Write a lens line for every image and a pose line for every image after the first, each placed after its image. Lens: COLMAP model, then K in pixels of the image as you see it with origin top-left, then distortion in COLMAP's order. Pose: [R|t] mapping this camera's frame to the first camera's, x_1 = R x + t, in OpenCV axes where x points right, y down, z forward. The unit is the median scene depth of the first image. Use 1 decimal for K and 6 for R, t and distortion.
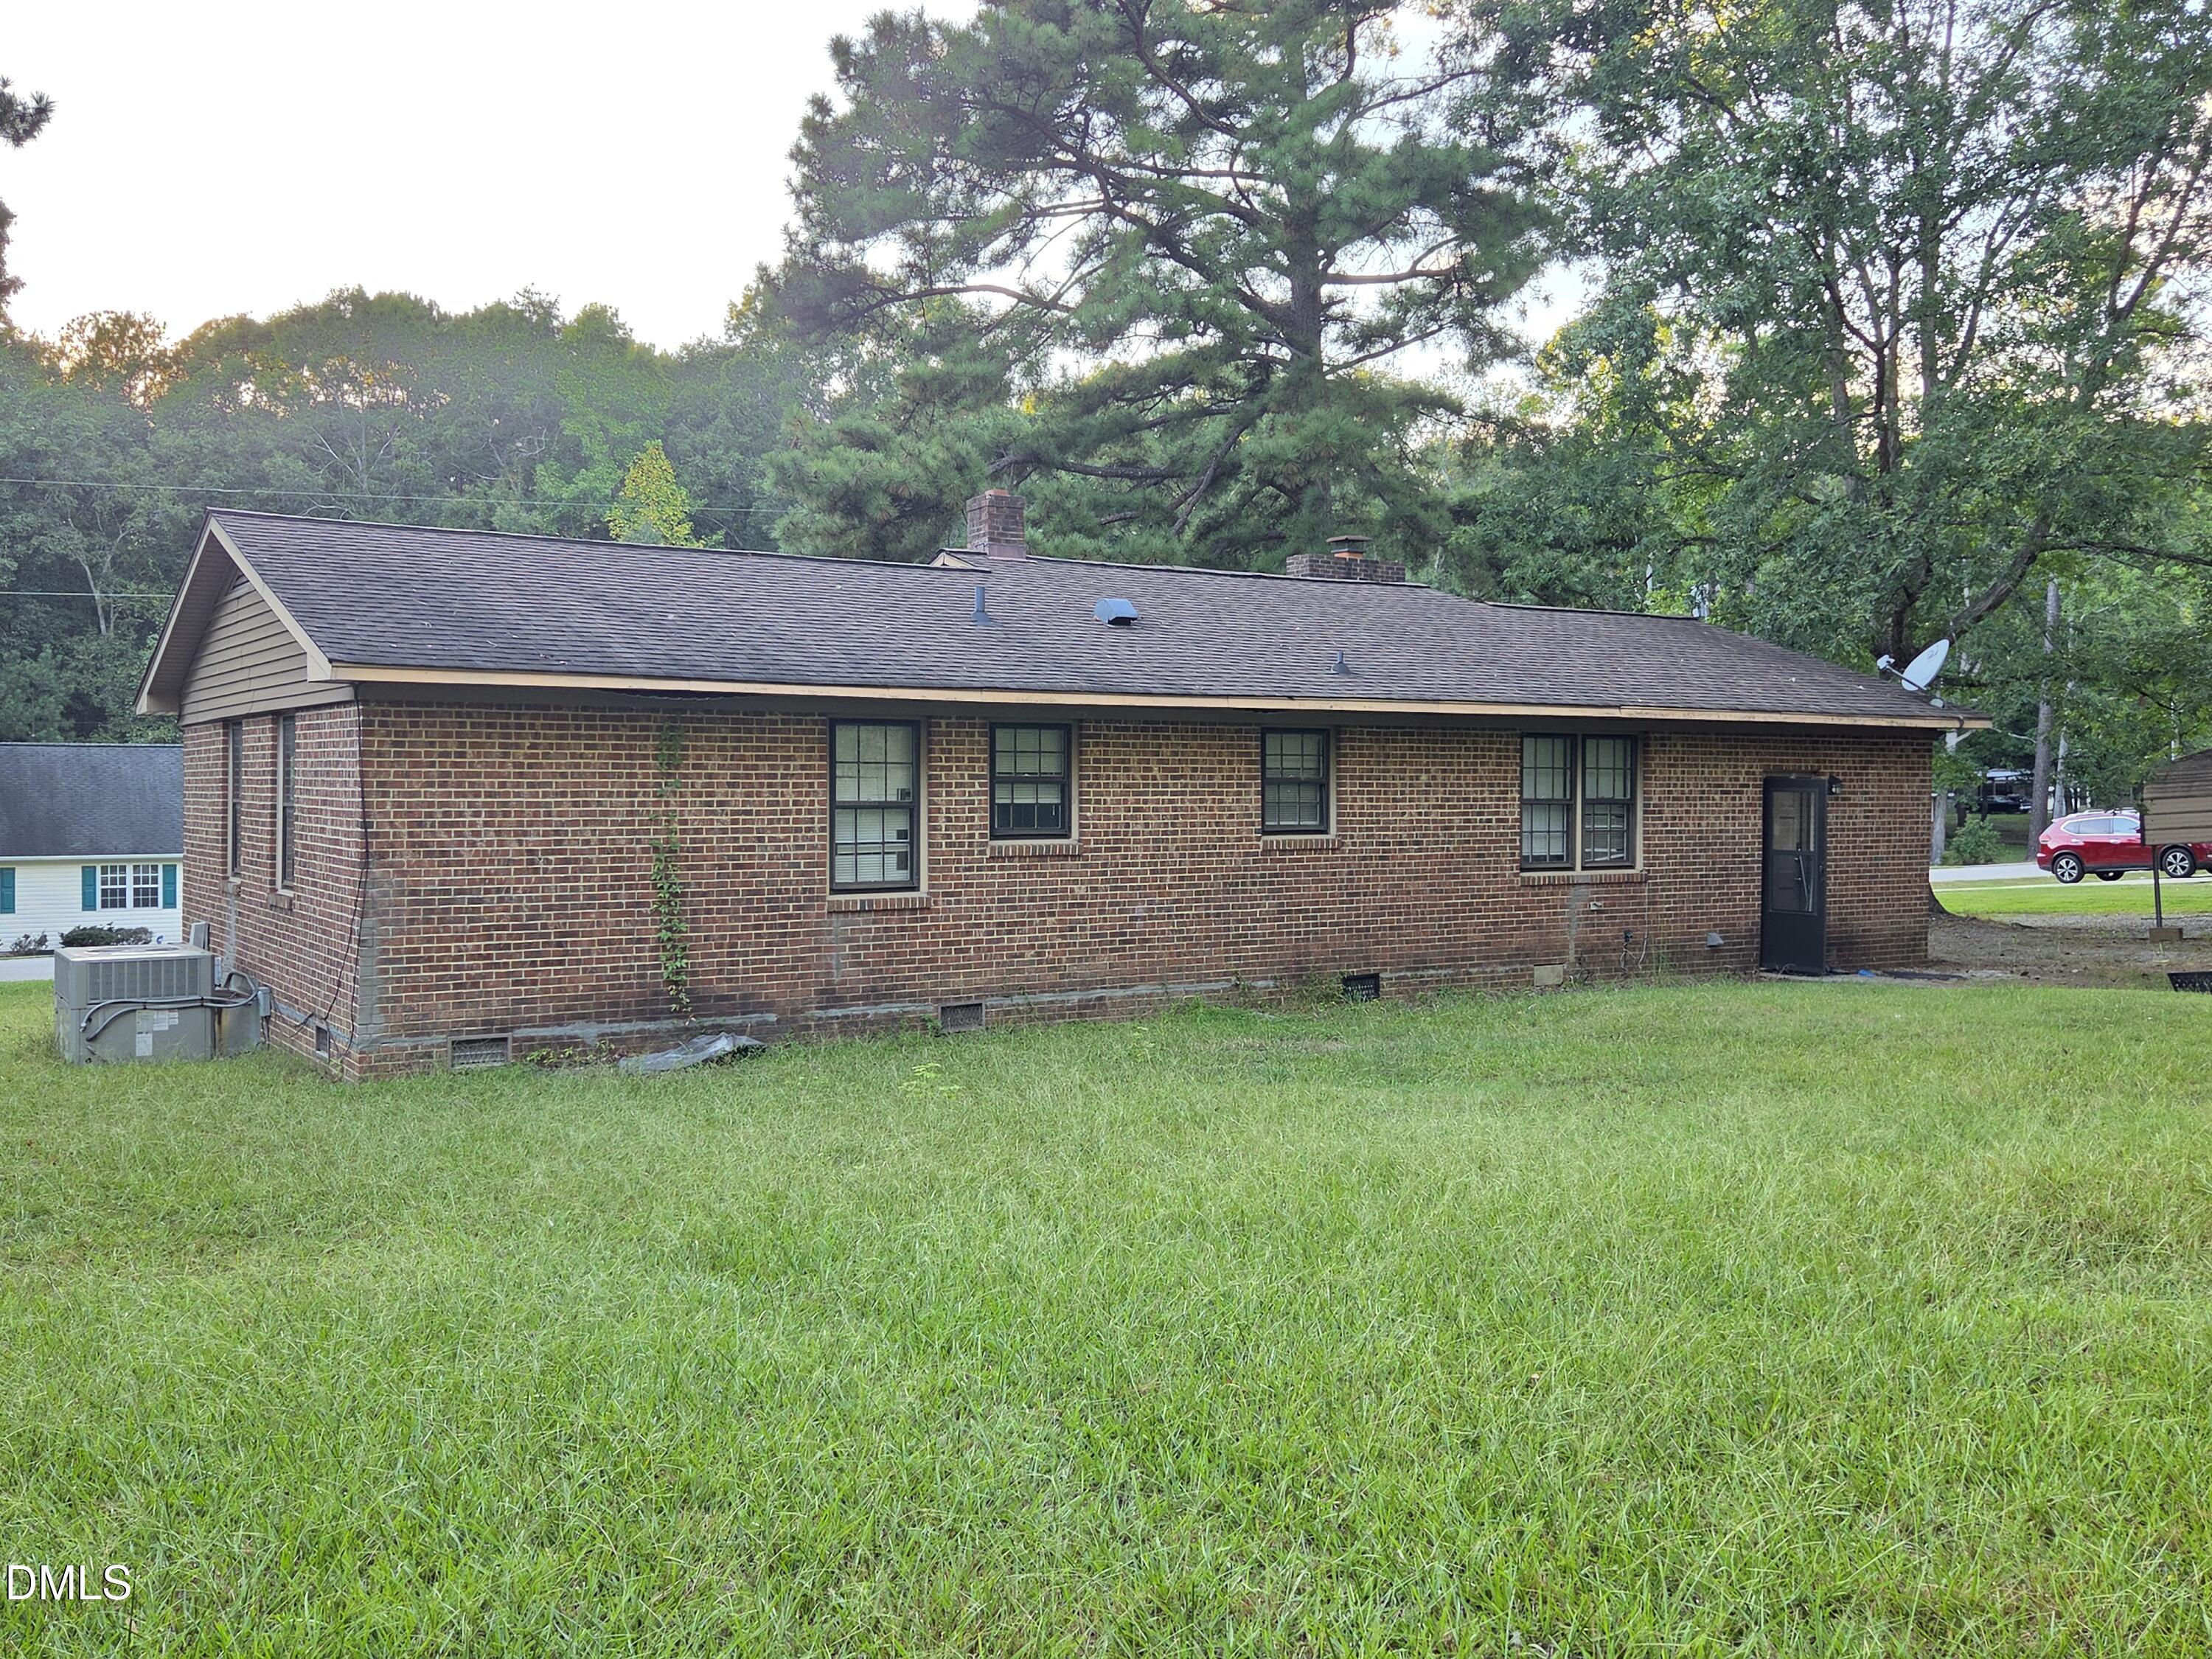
lens RADIAL K [[1981.1, 0, 1106.0], [0, 1981.1, 829.5], [0, 0, 1]] dist [0.137064, -0.005658]
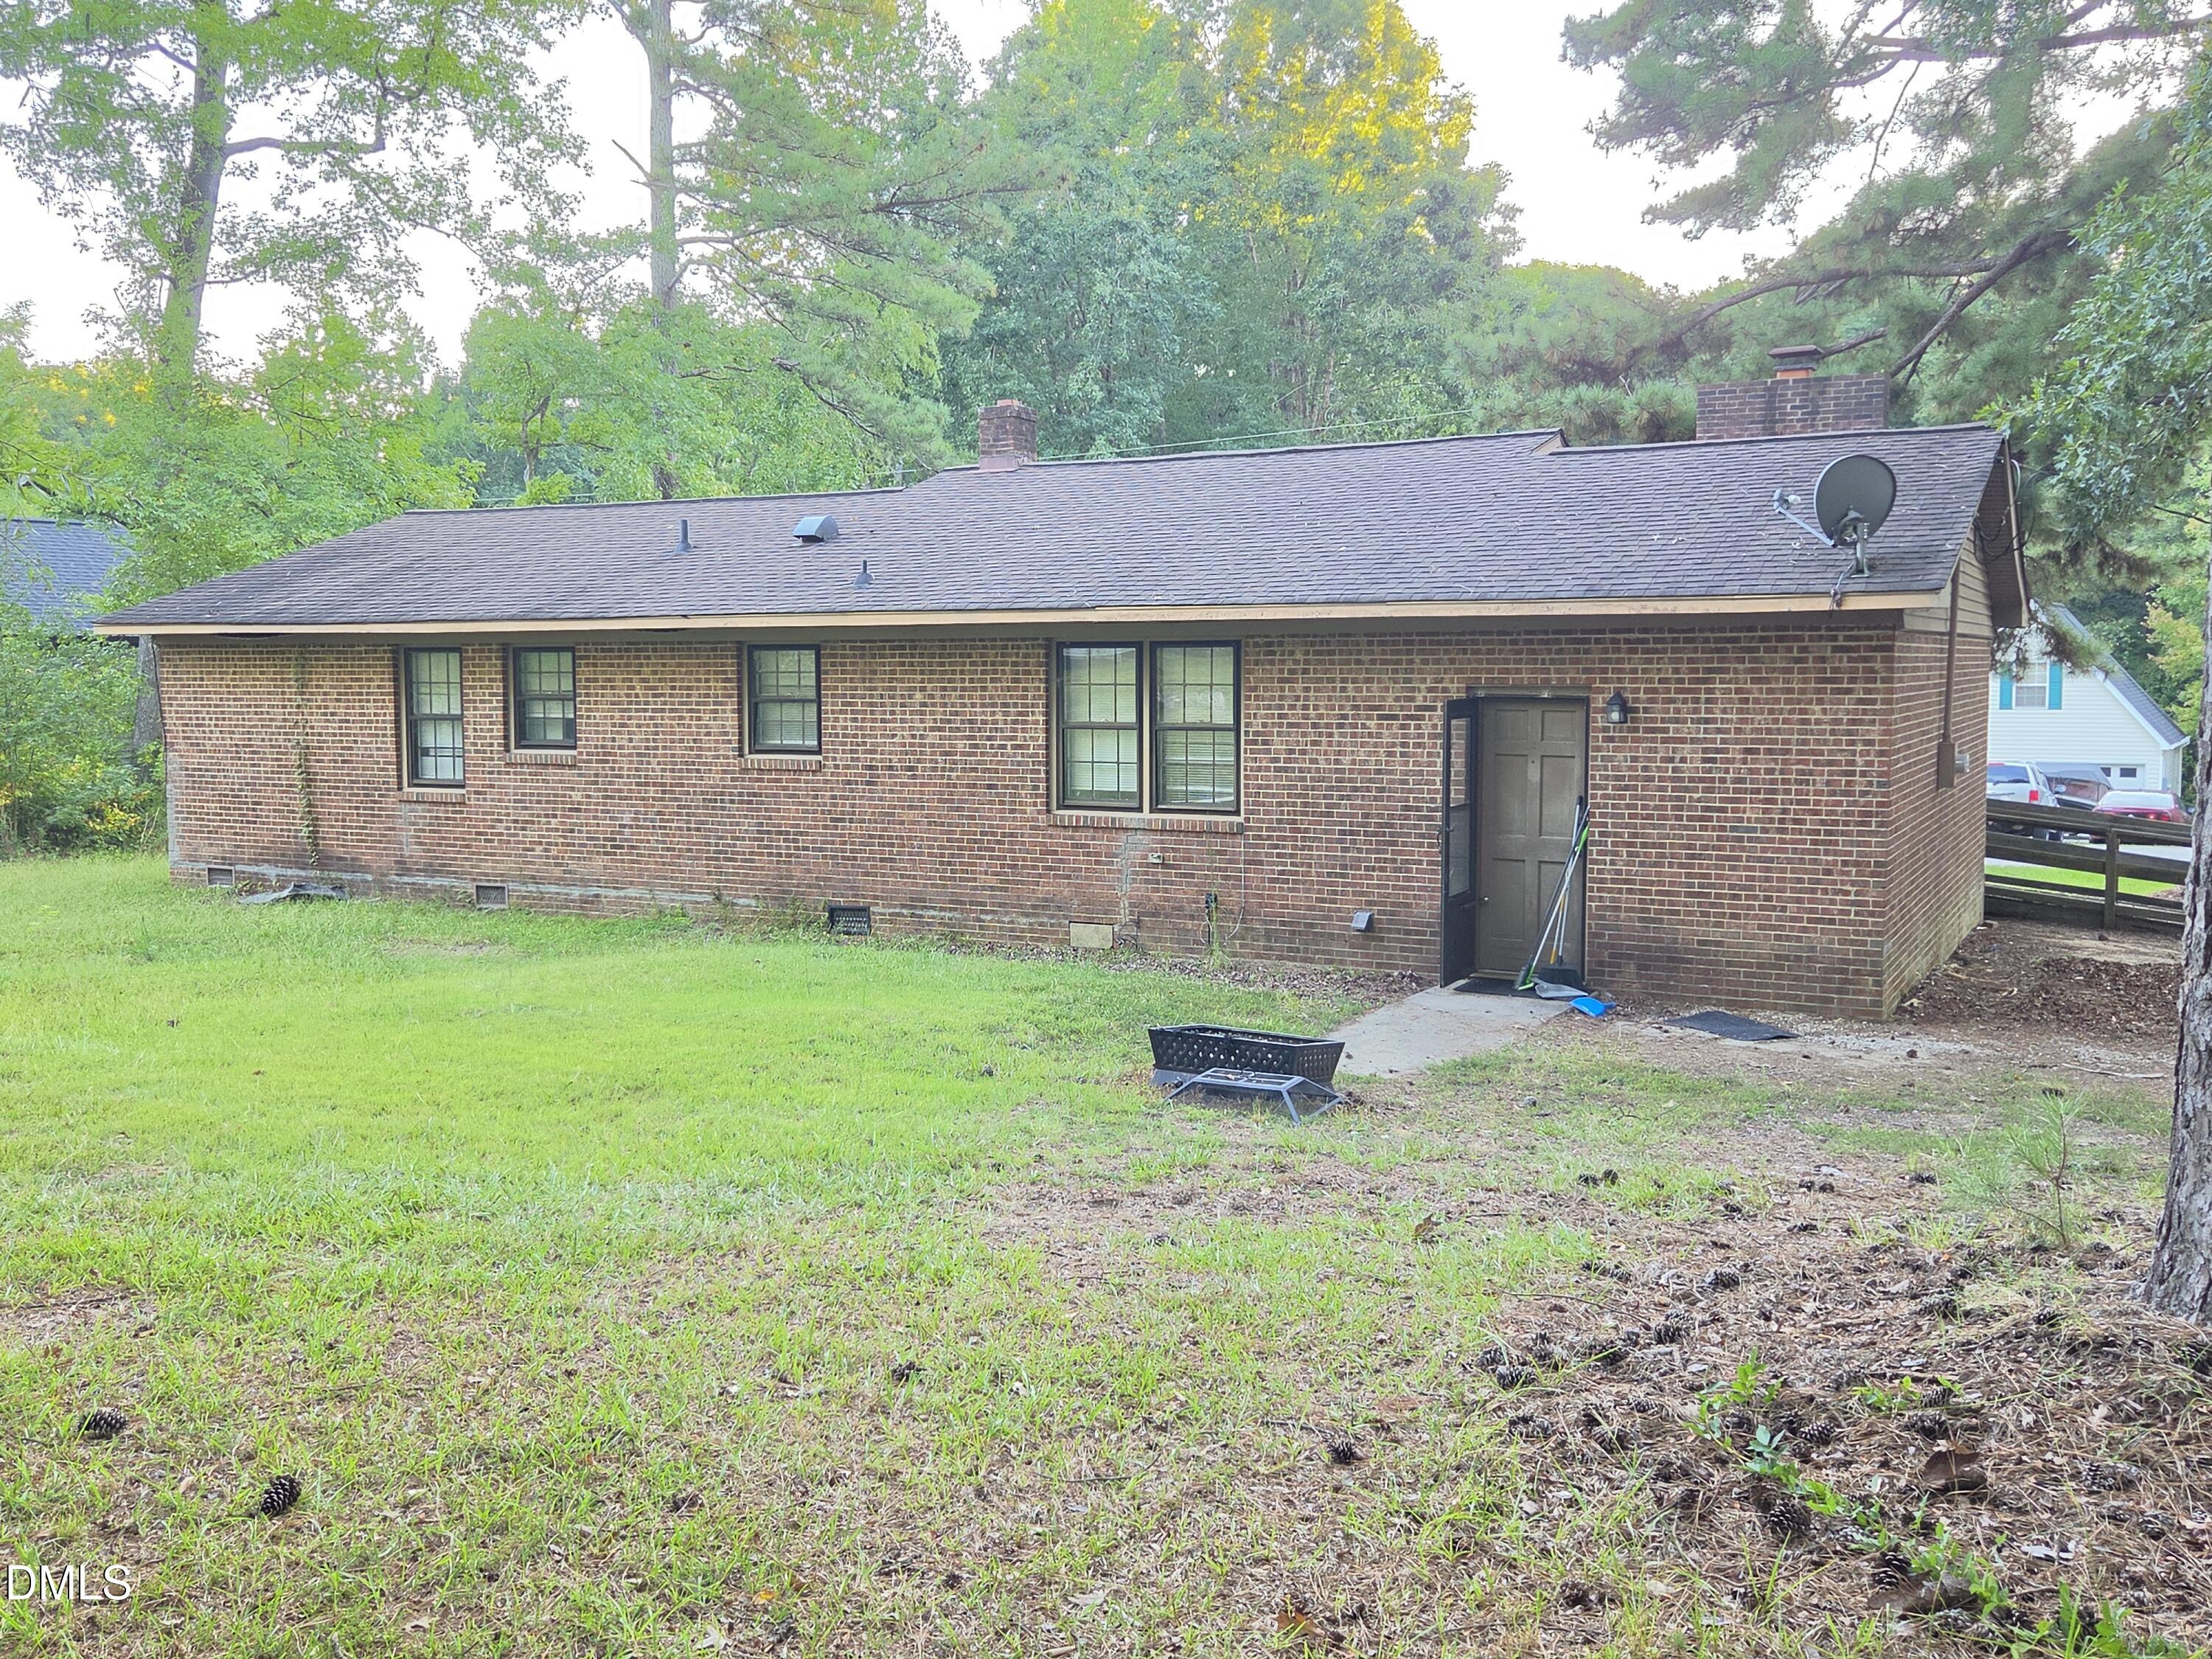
lens RADIAL K [[1981.1, 0, 1106.0], [0, 1981.1, 829.5], [0, 0, 1]] dist [0.137064, -0.005658]
pose [[0.462829, 0.068235, -0.883818, 1.078956], [-0.013730, 0.997465, 0.069819, -0.032299], [0.886341, -0.020179, 0.462593, 0.716025]]
